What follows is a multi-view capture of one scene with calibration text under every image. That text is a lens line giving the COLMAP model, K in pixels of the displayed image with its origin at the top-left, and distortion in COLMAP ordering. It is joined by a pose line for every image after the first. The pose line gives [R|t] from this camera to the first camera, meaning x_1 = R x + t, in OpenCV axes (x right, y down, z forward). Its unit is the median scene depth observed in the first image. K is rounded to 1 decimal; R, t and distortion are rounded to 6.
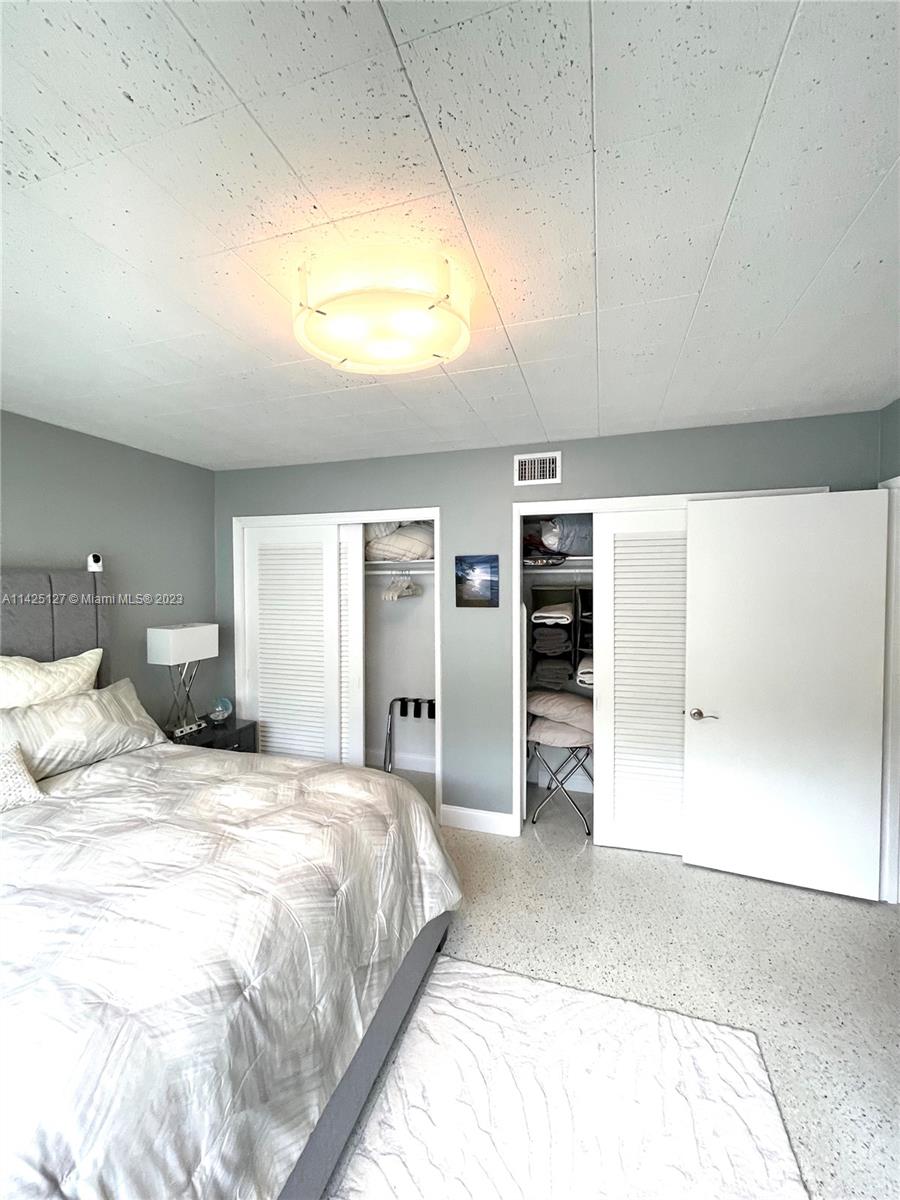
lens RADIAL K [[489.6, 0, 449.0], [0, 489.6, 598.3], [0, 0, 1]] dist [-0.002423, -0.000438]
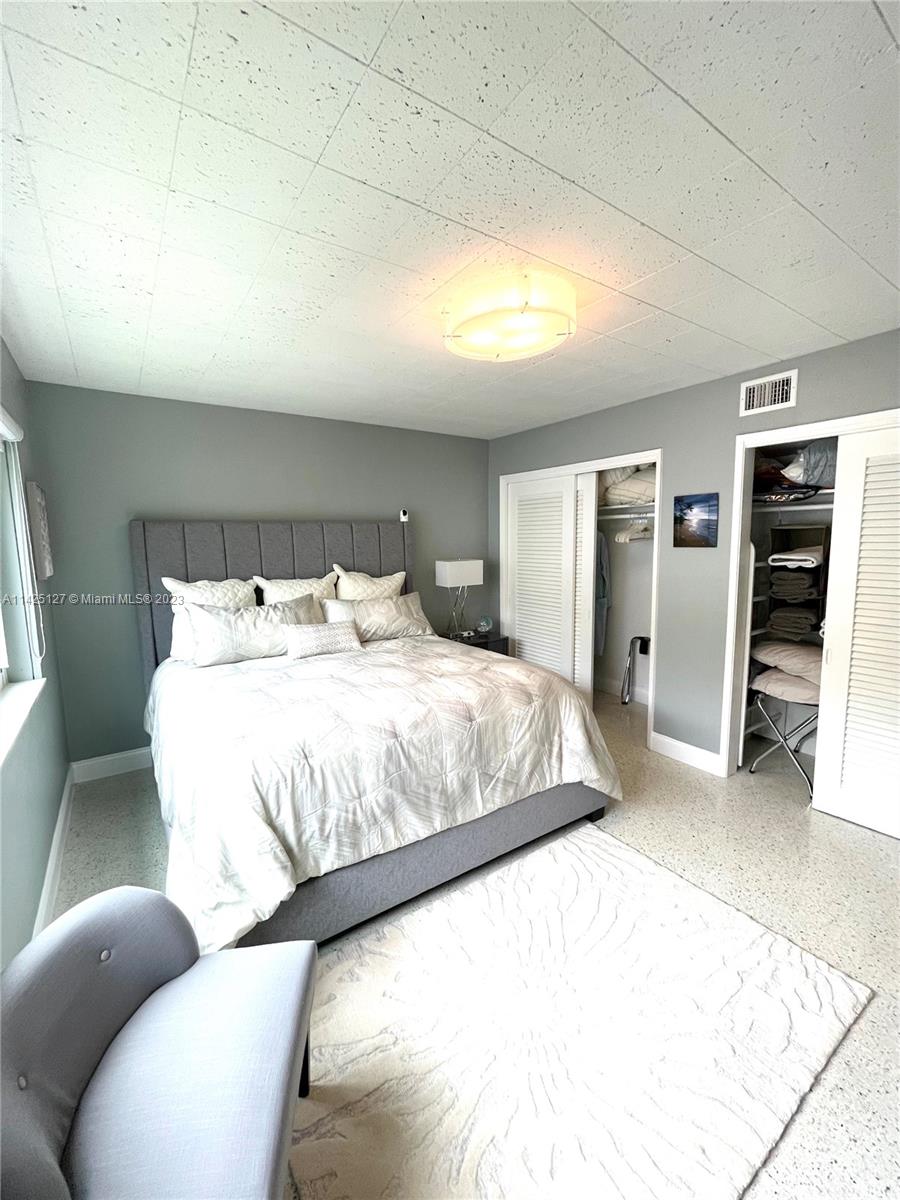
lens RADIAL K [[489.6, 0, 445.8], [0, 489.6, 600.1], [0, 0, 1]] dist [-0.002423, -0.000438]
pose [[0.786135, 0.069590, -0.614125, 0.307161], [-0.008482, 0.994762, 0.101865, 0.030980], [0.617997, -0.074871, 0.782607, -0.116538]]
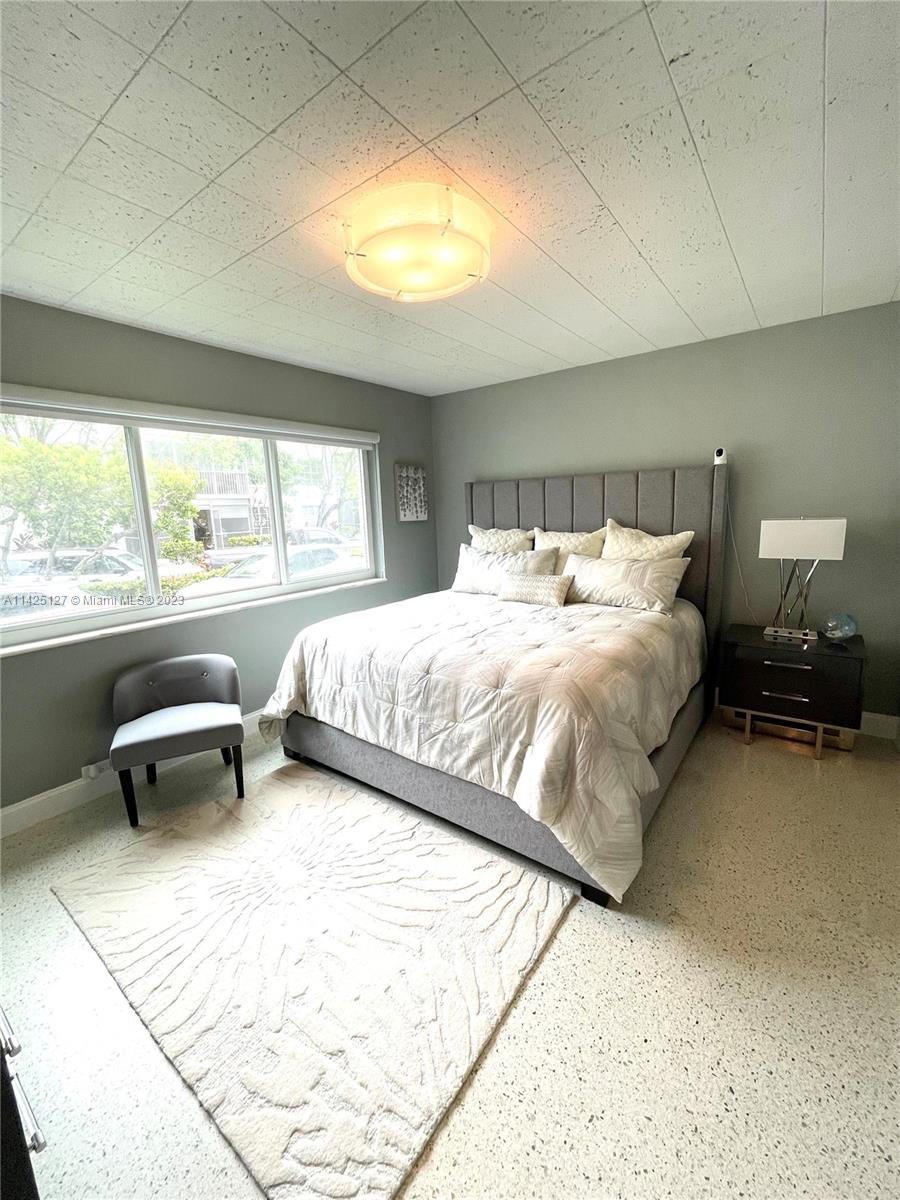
lens RADIAL K [[489.6, 0, 448.0], [0, 489.6, 599.3], [0, 0, 1]] dist [-0.002423, -0.000438]
pose [[-0.336648, 0.187992, -0.922674, 0.572369], [0.003704, 0.980125, 0.198347, 0.023575], [0.941623, 0.063356, -0.330653, 0.765667]]
